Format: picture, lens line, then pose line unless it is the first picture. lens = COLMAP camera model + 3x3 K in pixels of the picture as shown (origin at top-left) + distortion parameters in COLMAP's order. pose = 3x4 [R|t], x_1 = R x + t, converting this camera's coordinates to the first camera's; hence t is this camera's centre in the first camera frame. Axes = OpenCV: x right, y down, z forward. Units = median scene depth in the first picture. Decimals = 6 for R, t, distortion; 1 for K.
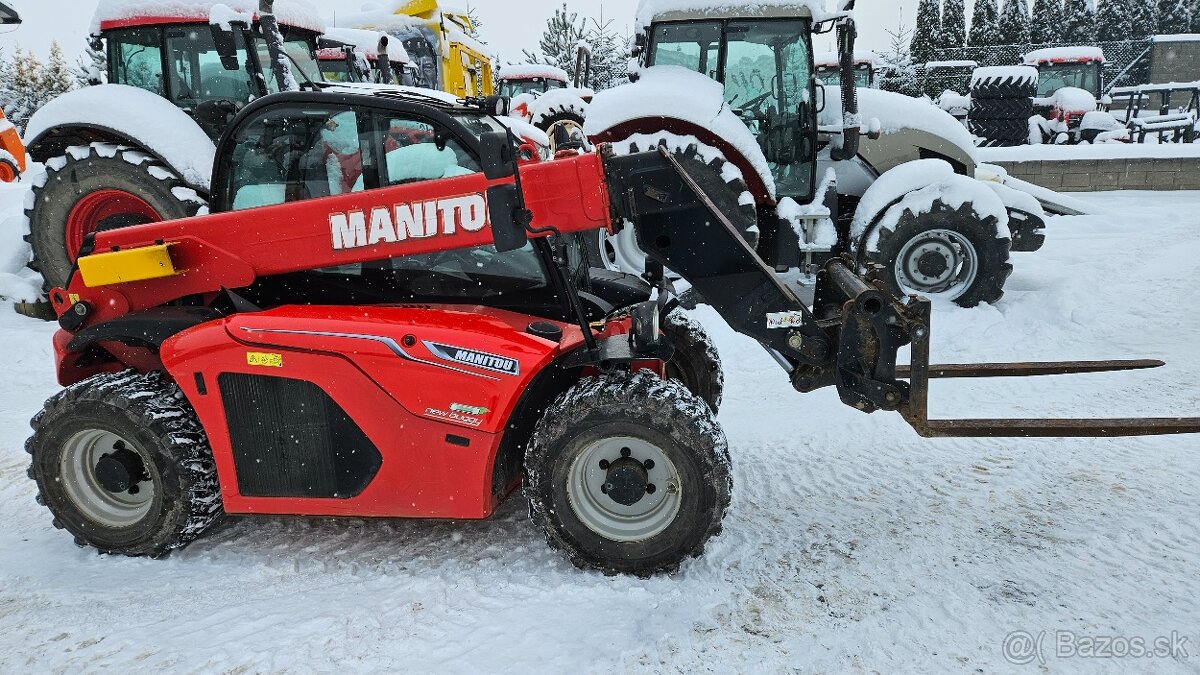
lens RADIAL K [[765.5, 0, 600.0], [0, 765.5, 337.5], [0, 0, 1]] dist [0.097436, -0.075536]
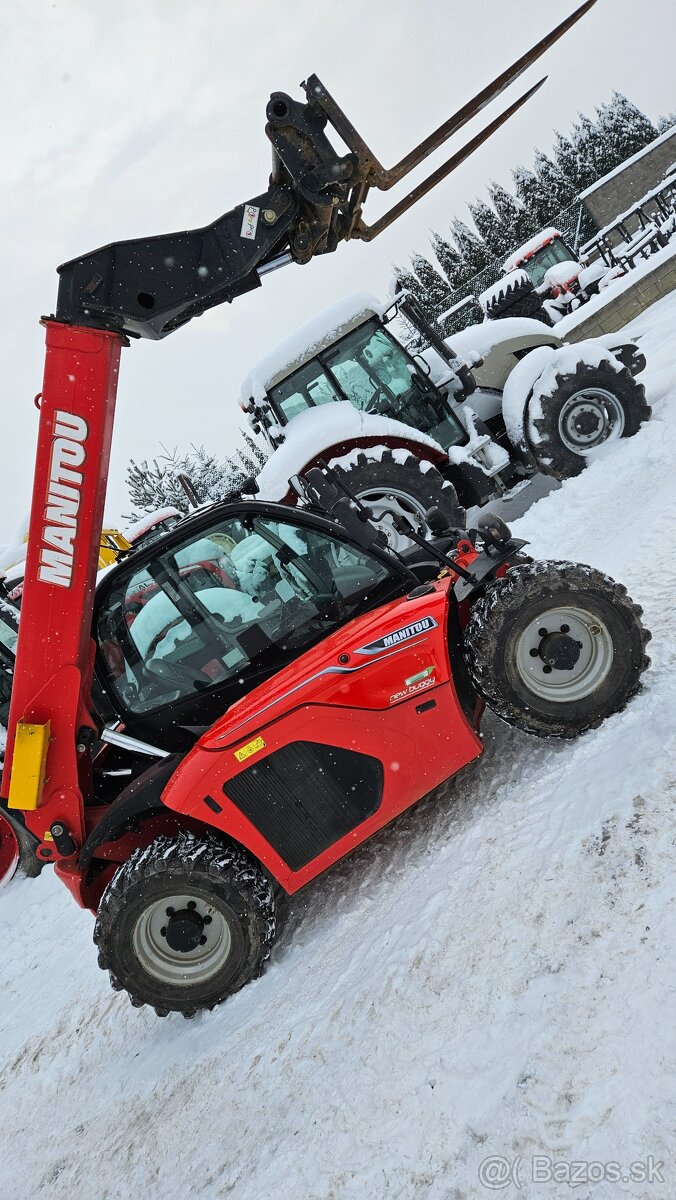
lens RADIAL K [[765.5, 0, 356.6], [0, 765.5, 598.7], [0, 0, 1]] dist [0.097436, -0.075536]
pose [[0.803879, -0.581352, 0.125732, -0.140116], [0.593233, 0.798953, -0.098736, 0.024603], [-0.043054, 0.153960, 0.987139, -0.071965]]
